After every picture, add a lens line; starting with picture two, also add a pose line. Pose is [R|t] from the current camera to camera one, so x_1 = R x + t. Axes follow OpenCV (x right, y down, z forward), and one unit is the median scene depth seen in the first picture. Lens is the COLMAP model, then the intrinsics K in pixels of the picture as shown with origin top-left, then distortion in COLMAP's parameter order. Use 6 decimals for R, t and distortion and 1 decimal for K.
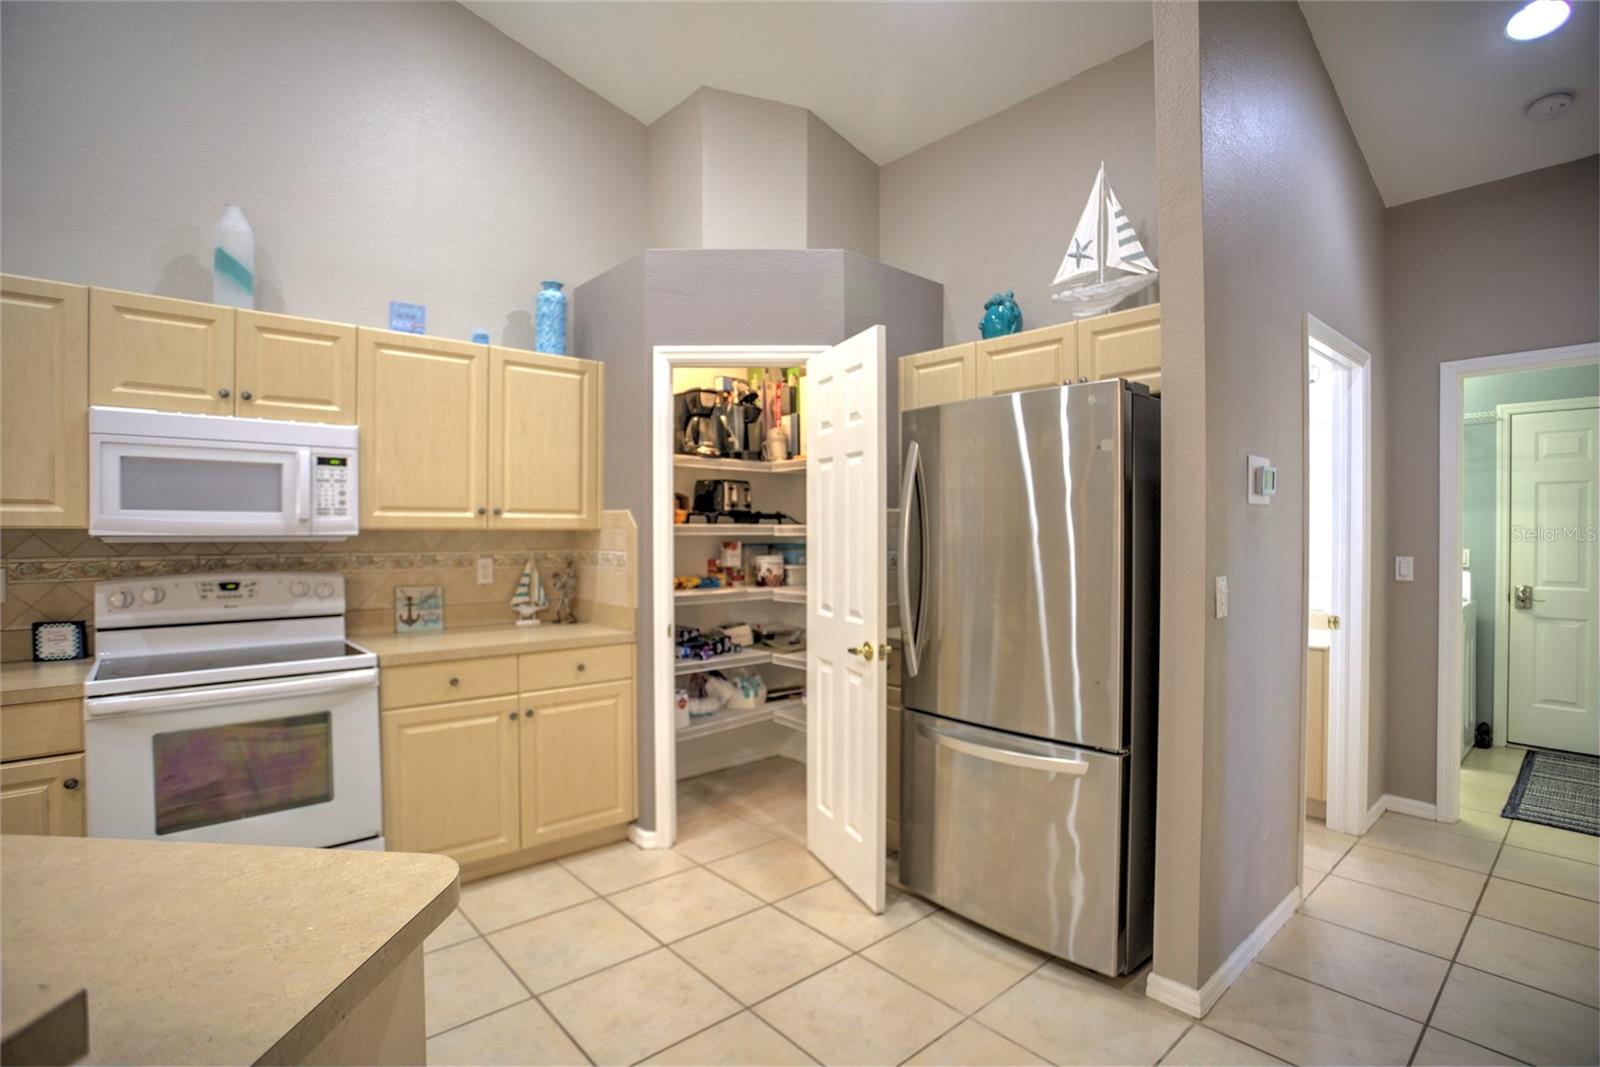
lens RADIAL K [[765.3, 0, 768.1], [0, 765.3, 536.0], [0, 0, 1]] dist [-0.041337, 0.007605]
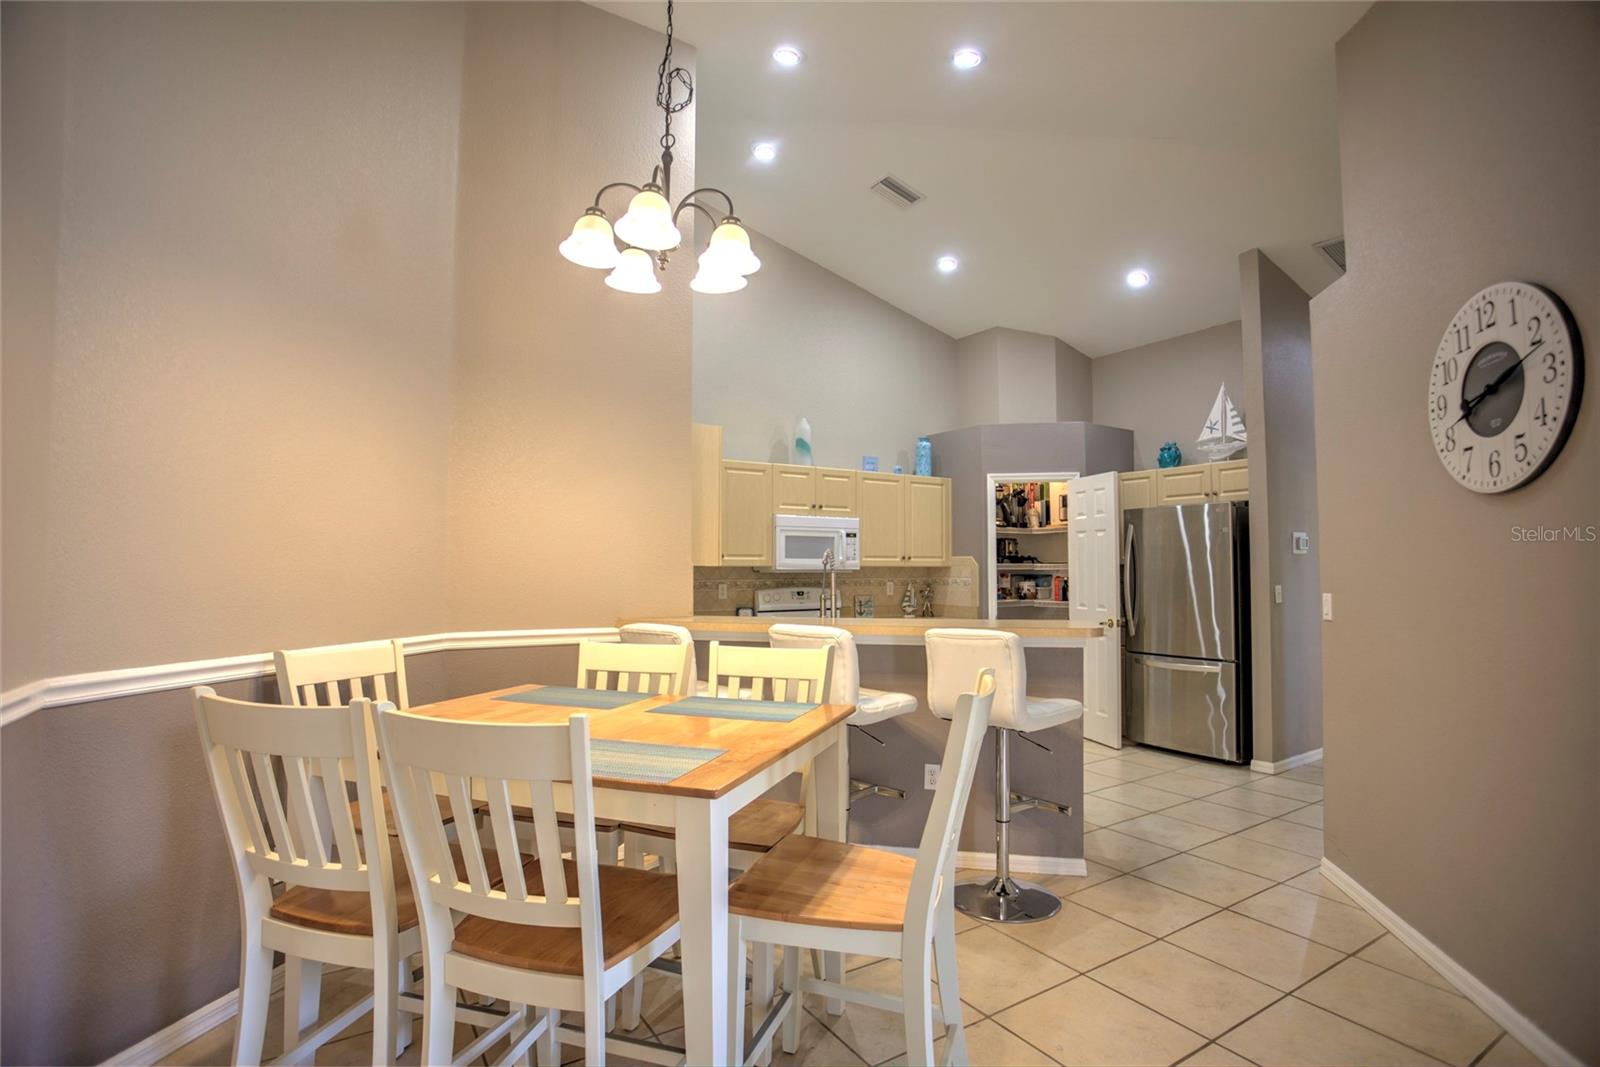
lens RADIAL K [[765.3, 0, 787.3], [0, 765.3, 543.1], [0, 0, 1]] dist [-0.041337, 0.007605]
pose [[0.991560, -0.006474, -0.129488, -0.452318], [0.001242, 0.999181, -0.040438, 0.011295], [0.129644, 0.039936, 0.990756, -1.130614]]
